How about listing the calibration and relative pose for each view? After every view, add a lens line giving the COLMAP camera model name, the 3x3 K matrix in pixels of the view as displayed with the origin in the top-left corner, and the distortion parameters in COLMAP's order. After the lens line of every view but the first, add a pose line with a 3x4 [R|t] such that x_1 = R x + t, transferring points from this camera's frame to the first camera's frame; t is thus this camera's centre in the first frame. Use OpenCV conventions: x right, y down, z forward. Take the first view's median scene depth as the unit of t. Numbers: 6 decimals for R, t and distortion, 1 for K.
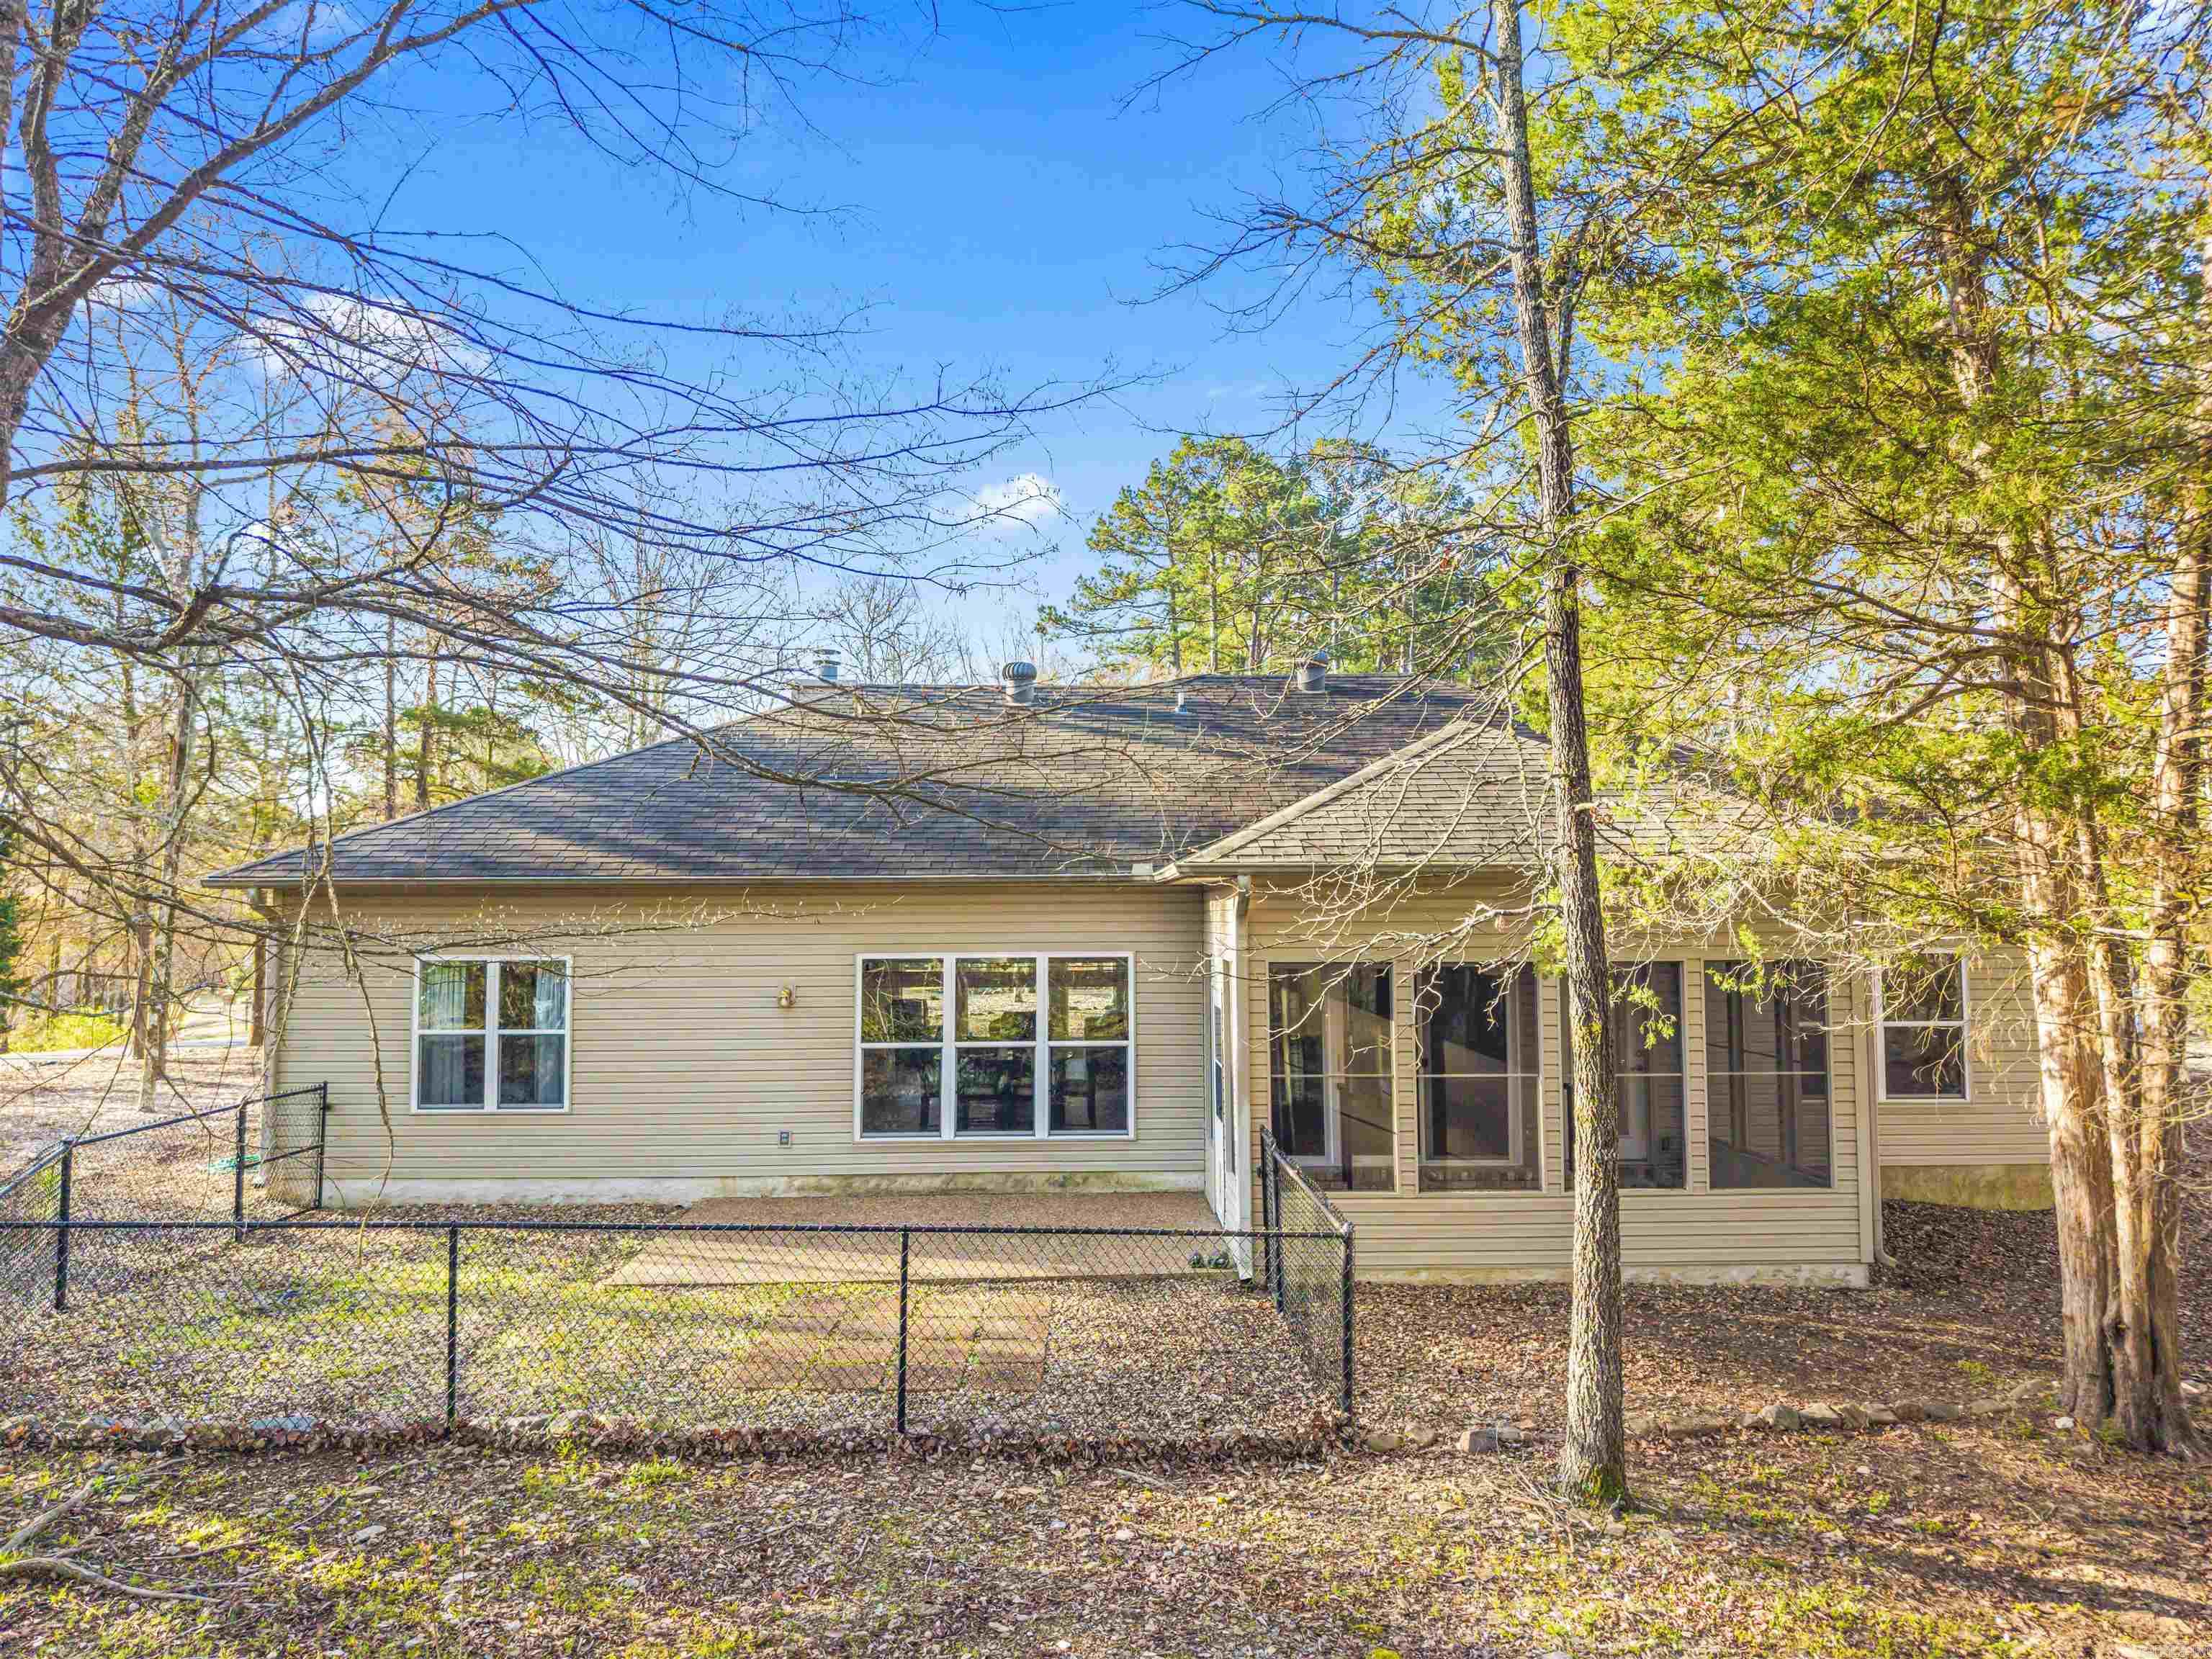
lens RADIAL K [[1457.3, 0, 1106.0], [0, 1457.3, 829.5], [0, 0, 1]] dist [0.022228, -0.001477]
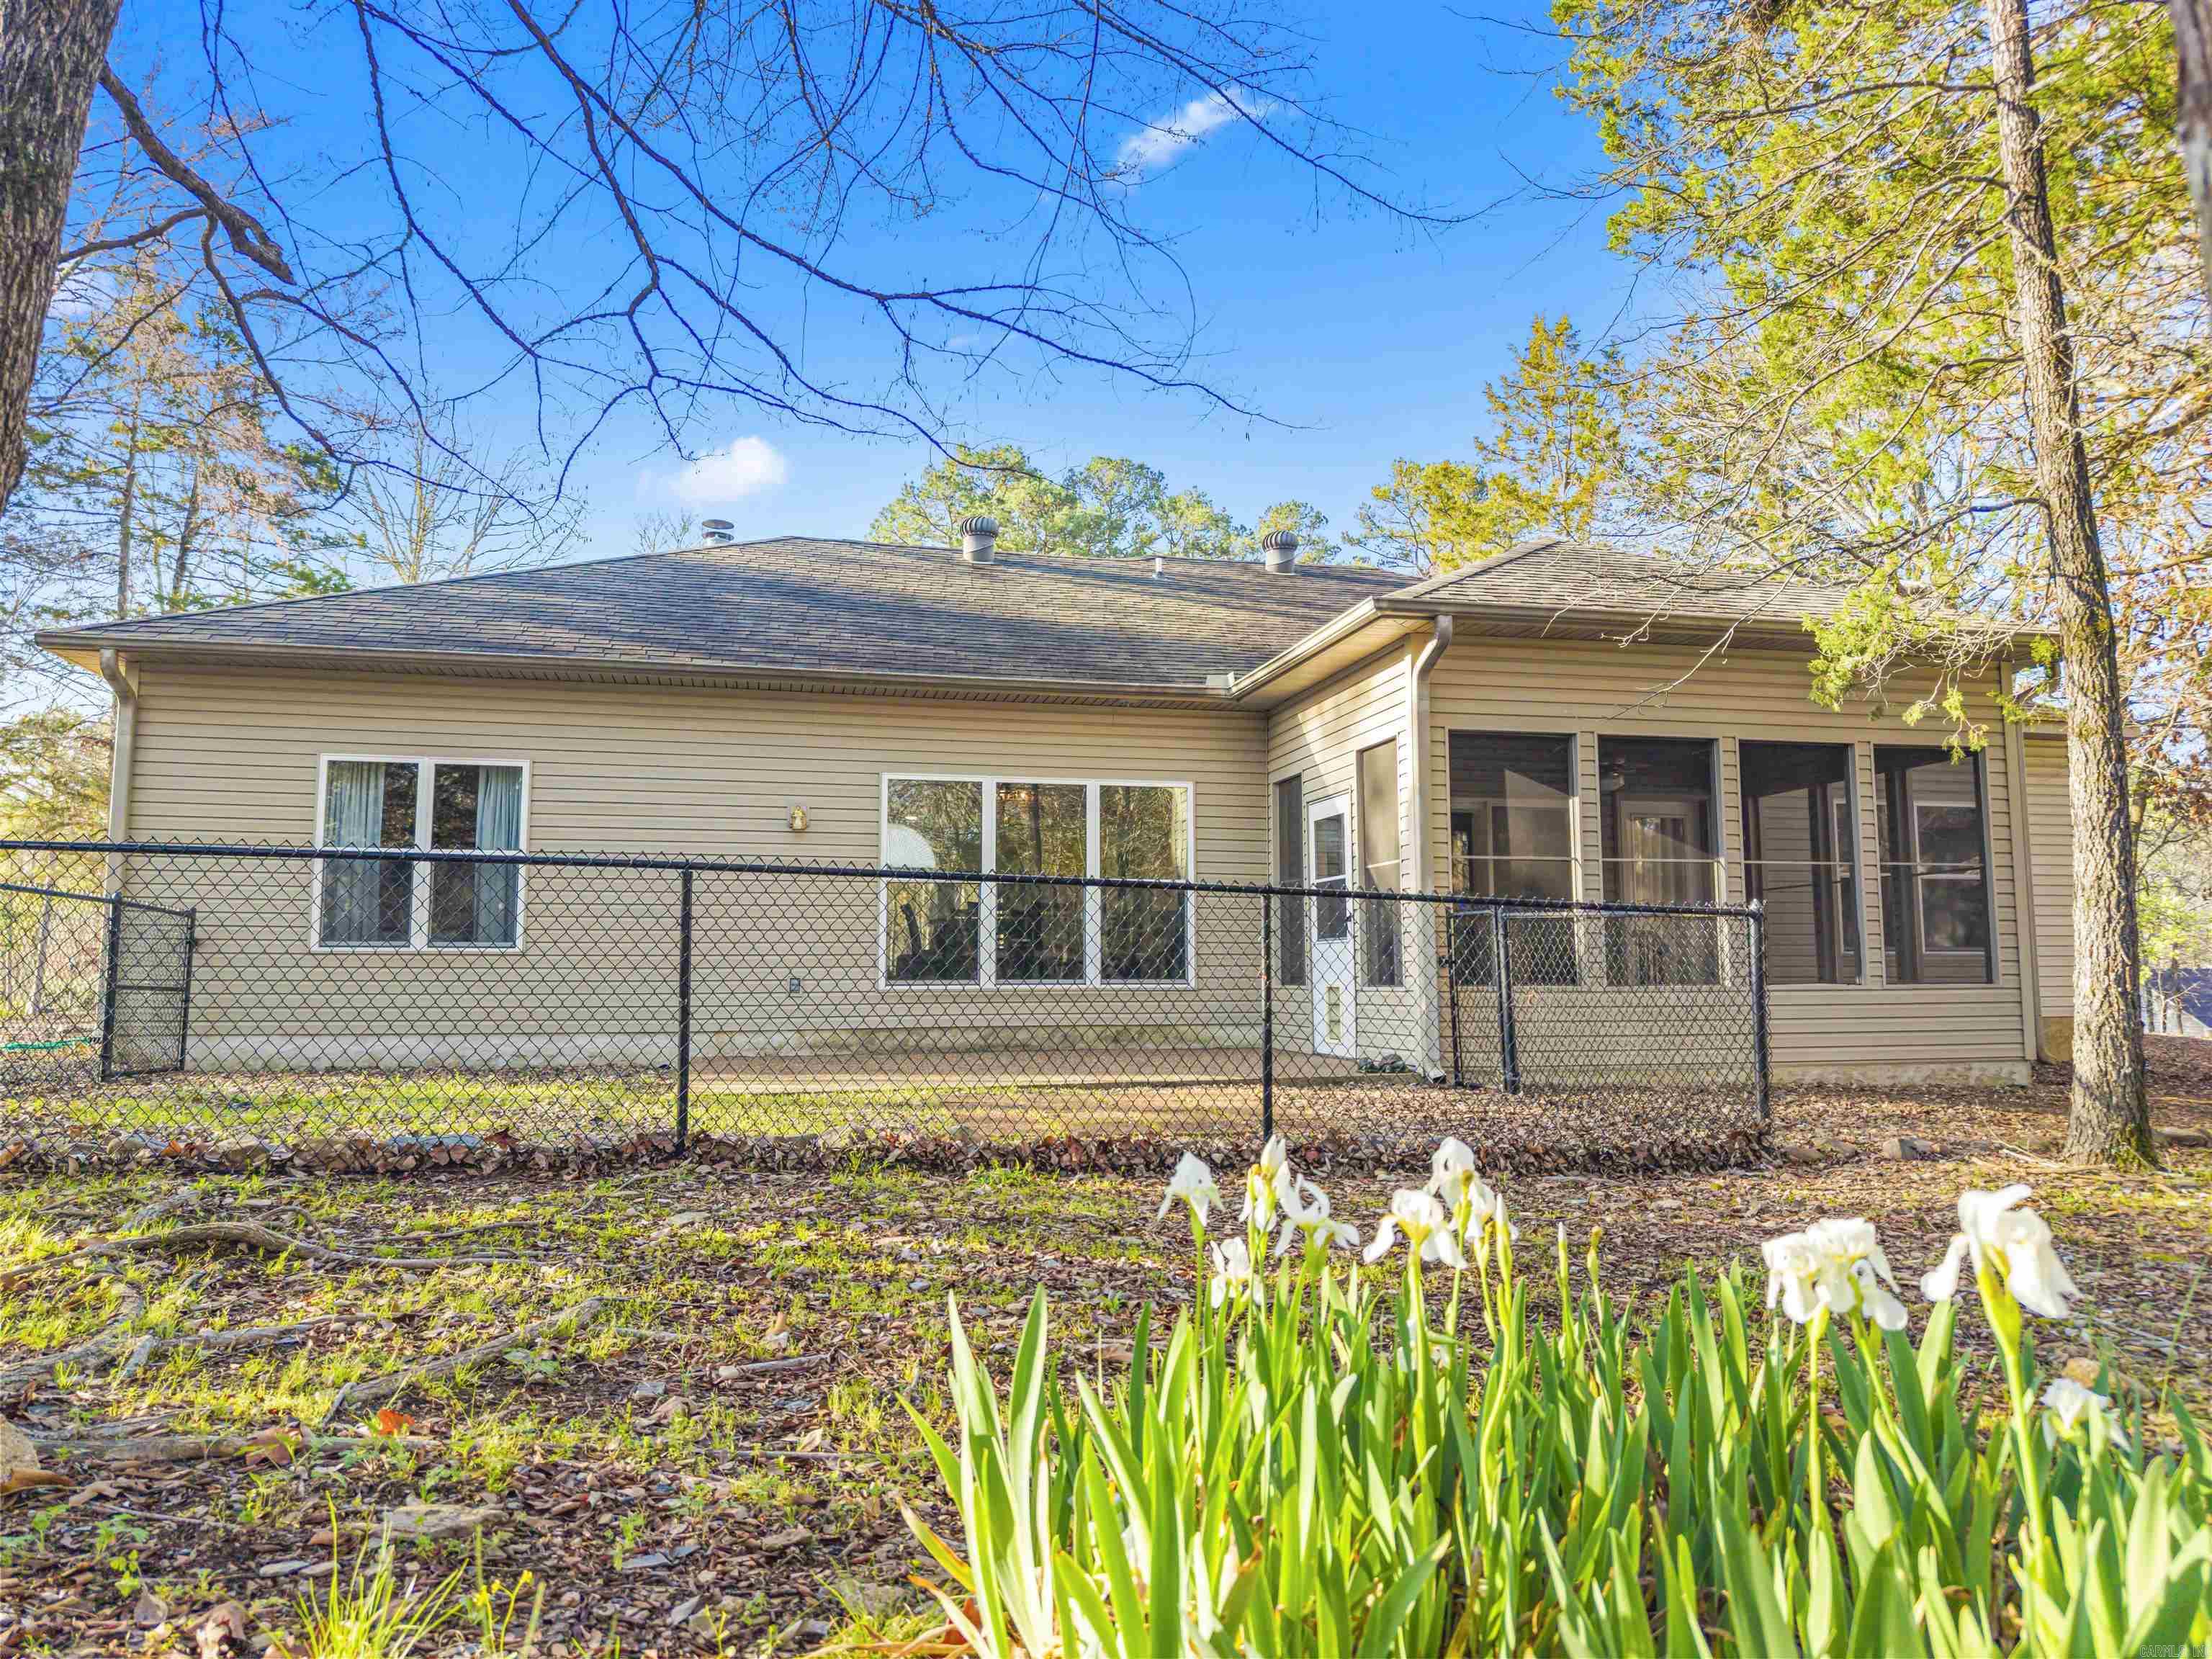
lens RADIAL K [[1457.3, 0, 1106.0], [0, 1457.3, 829.5], [0, 0, 1]] dist [0.022228, -0.001477]
pose [[0.976855, 0.025899, 0.212328, -0.225275], [-0.015376, 0.998577, -0.051063, 0.161829], [-0.213348, 0.046616, 0.975863, 0.141920]]
